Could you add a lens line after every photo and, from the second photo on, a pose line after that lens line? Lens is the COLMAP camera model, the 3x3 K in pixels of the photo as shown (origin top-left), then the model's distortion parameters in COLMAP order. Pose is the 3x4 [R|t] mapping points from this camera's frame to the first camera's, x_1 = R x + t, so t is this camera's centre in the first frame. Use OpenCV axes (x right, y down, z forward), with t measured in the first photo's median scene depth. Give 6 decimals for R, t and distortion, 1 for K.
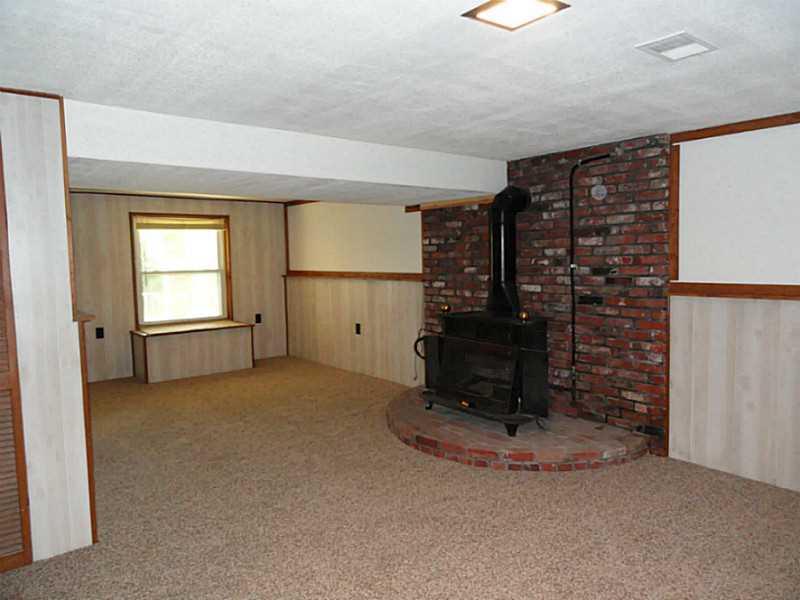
lens RADIAL K [[558.4, 0, 399.6], [0, 558.4, 299.1], [0, 0, 1]] dist [-0.004562, 0.004415]
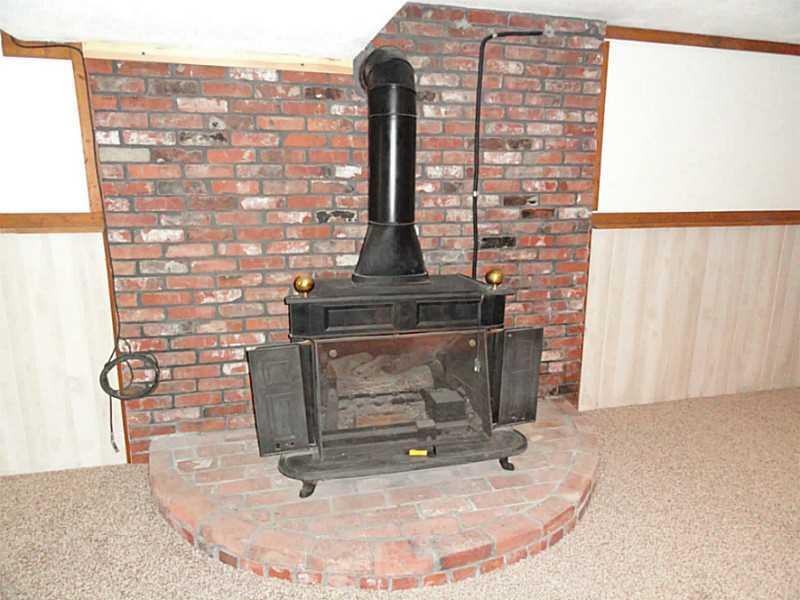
lens RADIAL K [[558.4, 0, 399.8], [0, 558.4, 300.5], [0, 0, 1]] dist [-0.004562, 0.004415]
pose [[0.398937, -0.181488, 0.898839, -0.372941], [0.054845, 0.983186, 0.174177, -0.057675], [-0.915337, -0.020189, 0.402183, 0.844763]]
